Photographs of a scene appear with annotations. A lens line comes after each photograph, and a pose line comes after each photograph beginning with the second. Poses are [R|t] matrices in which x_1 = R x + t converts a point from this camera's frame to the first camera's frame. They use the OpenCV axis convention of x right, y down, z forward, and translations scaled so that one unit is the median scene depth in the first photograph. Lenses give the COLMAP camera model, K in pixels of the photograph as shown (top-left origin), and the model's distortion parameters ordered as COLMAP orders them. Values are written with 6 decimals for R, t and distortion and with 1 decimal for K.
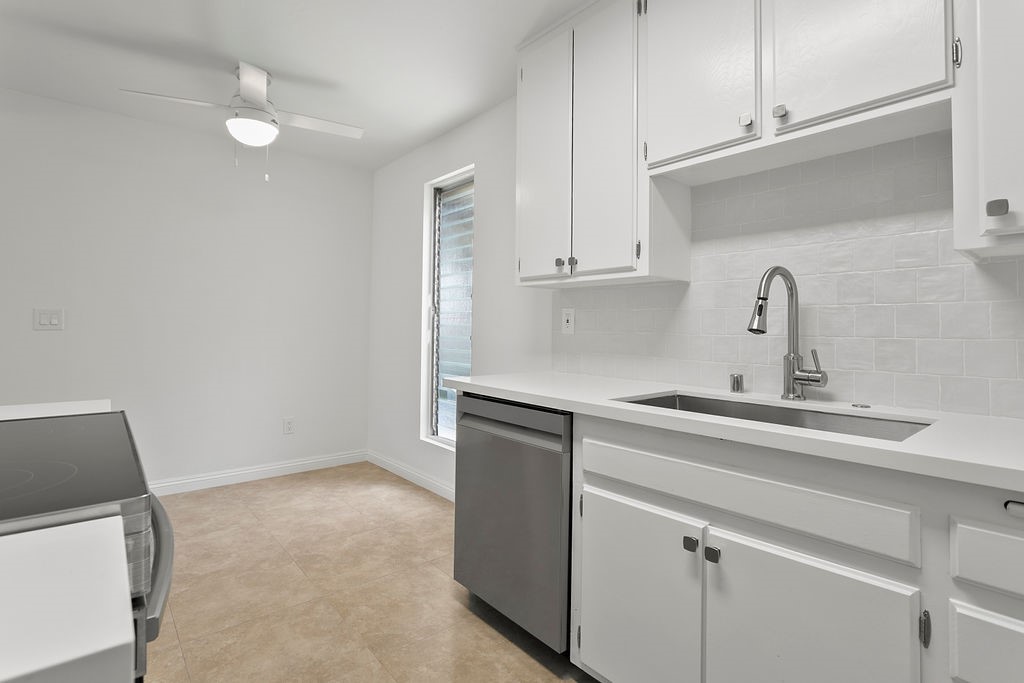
lens RADIAL K [[505.2, 0, 510.5], [0, 505.2, 308.3], [0, 0, 1]] dist [-0.005000, 0.000323]
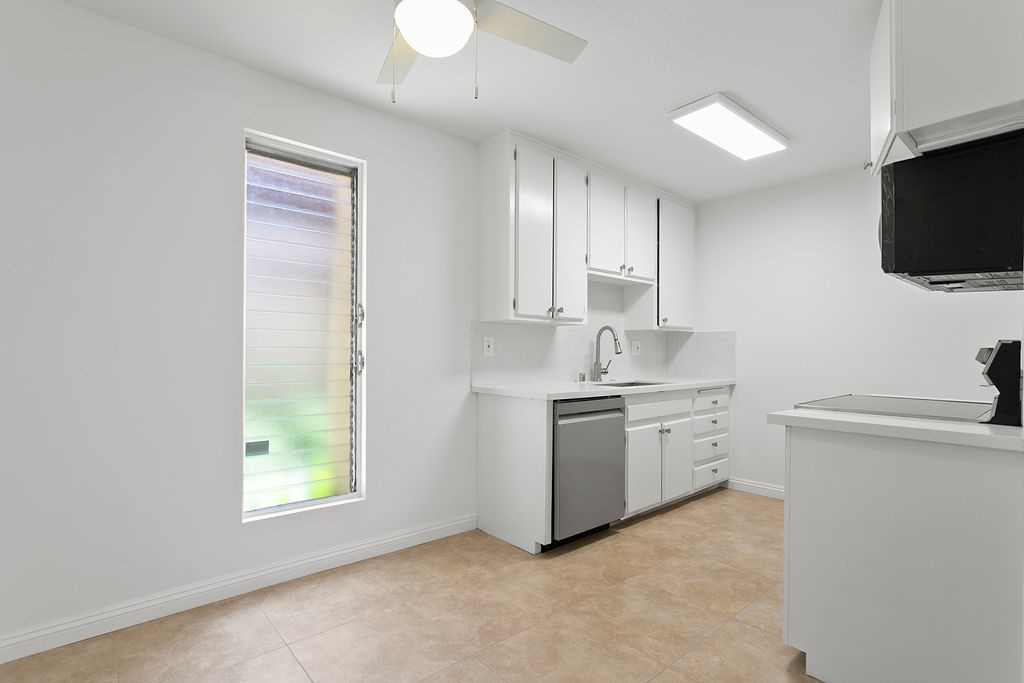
lens RADIAL K [[503.3, 0, 499.3], [0, 503.3, 342.4], [0, 0, 1]] dist [-0.011975, 0.000531]
pose [[-0.019244, 0.005139, 0.999802, -1.295339], [-0.044951, 0.998971, -0.006000, 0.023411], [-0.998804, -0.045057, -0.018993, 1.079907]]
